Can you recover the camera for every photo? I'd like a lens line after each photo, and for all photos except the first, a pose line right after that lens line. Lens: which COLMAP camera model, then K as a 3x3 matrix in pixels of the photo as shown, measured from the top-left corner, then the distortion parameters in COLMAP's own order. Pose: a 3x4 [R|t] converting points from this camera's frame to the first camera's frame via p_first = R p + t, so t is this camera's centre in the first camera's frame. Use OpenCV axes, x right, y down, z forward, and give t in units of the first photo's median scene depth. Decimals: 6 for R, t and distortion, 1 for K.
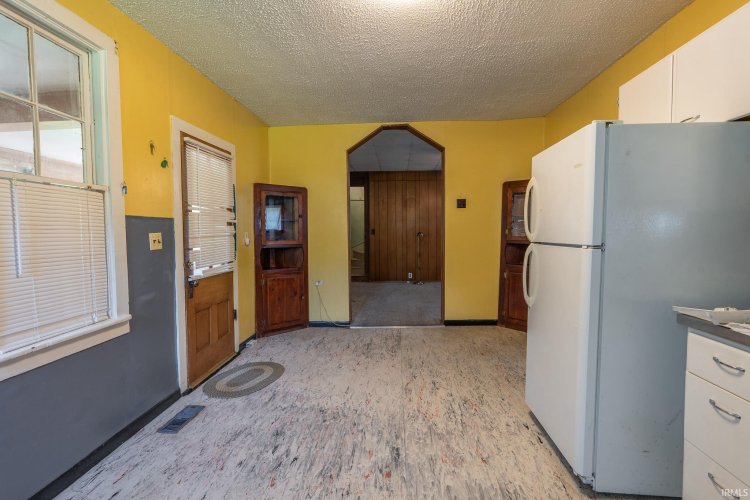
lens RADIAL K [[343.7, 0, 376.6], [0, 343.7, 248.0], [0, 0, 1]] dist [-0.005980, 0.001473]
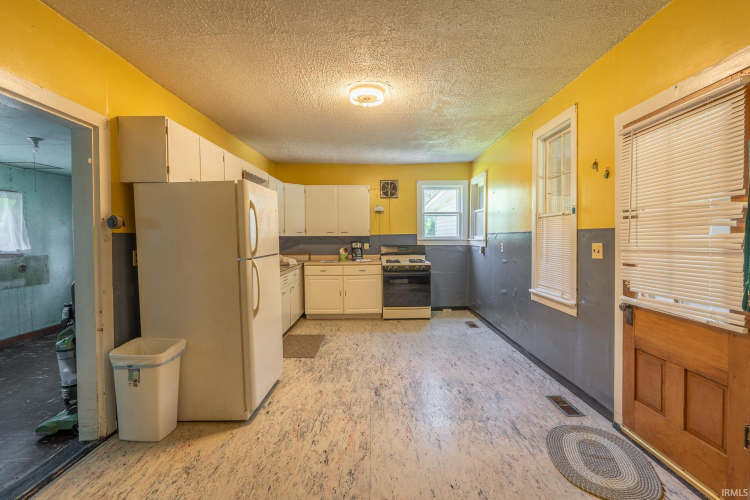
lens RADIAL K [[343.7, 0, 376.3], [0, 343.7, 249.6], [0, 0, 1]] dist [-0.005980, 0.001473]
pose [[-0.997621, 0.020983, -0.065662, 0.122348], [0.015199, 0.996058, 0.087387, -0.129888], [0.067236, 0.086182, -0.994008, 2.050065]]
